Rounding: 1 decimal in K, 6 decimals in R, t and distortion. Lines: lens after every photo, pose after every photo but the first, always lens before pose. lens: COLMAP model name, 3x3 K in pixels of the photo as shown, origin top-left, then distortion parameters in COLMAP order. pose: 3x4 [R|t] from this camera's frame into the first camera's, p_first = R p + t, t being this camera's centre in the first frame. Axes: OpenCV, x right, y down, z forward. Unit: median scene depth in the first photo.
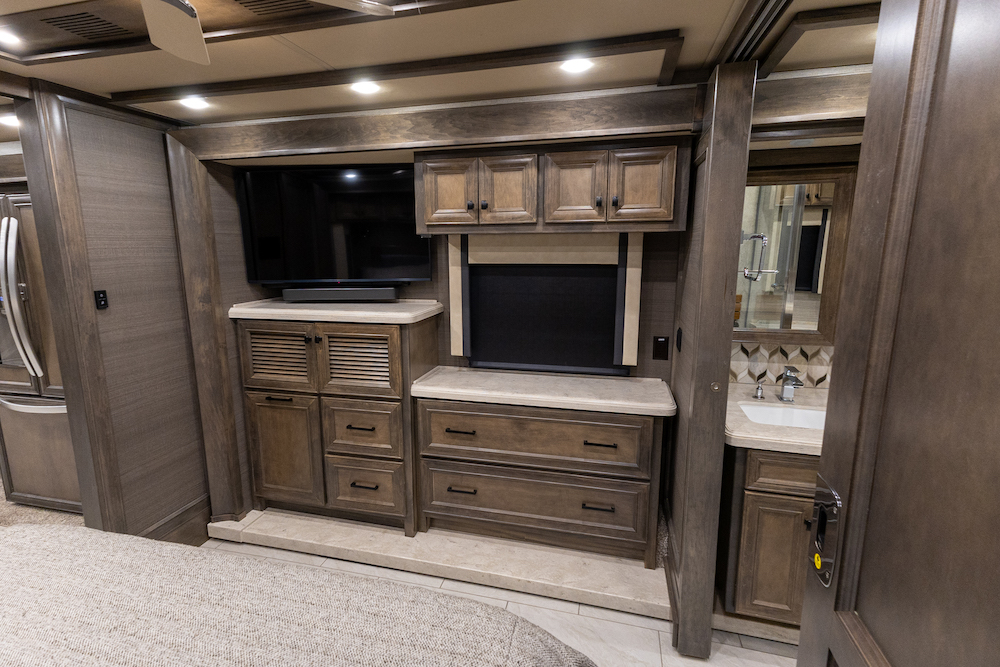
lens RADIAL K [[495.9, 0, 469.7], [0, 495.9, 314.4], [0, 0, 1]] dist [0.002893, 0.000154]
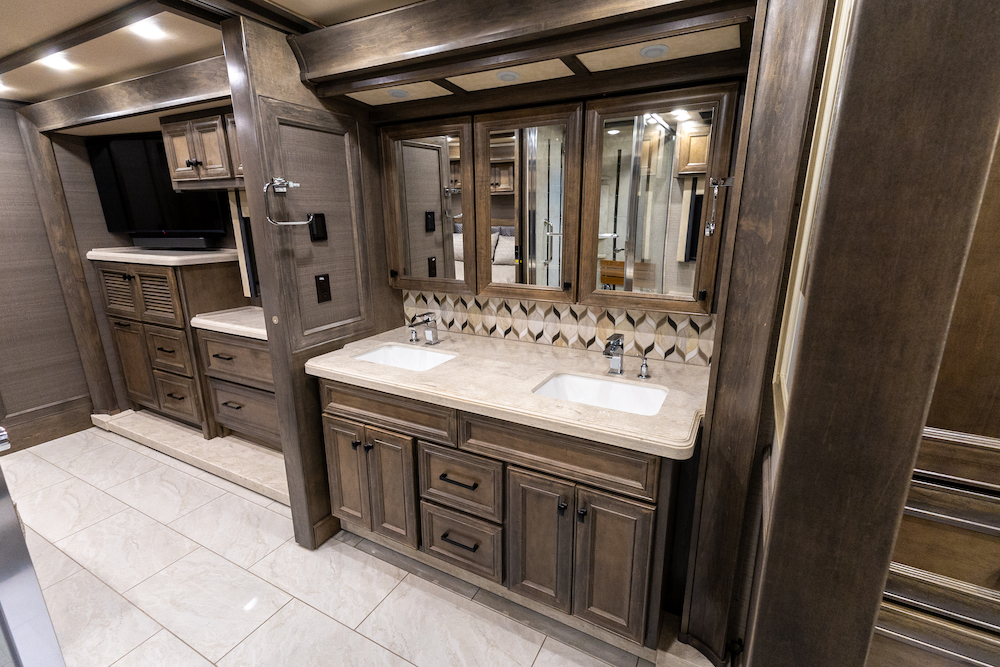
lens RADIAL K [[458.2, 0, 500.0], [0, 458.2, 333.5], [0, 0, 1]] dist [0.001956, -0.000130]
pose [[0.976110, 0.060156, -0.208785, 0.836366], [-0.041043, 0.994659, 0.094702, 0.043001], [0.213366, -0.083870, 0.973366, 0.054396]]
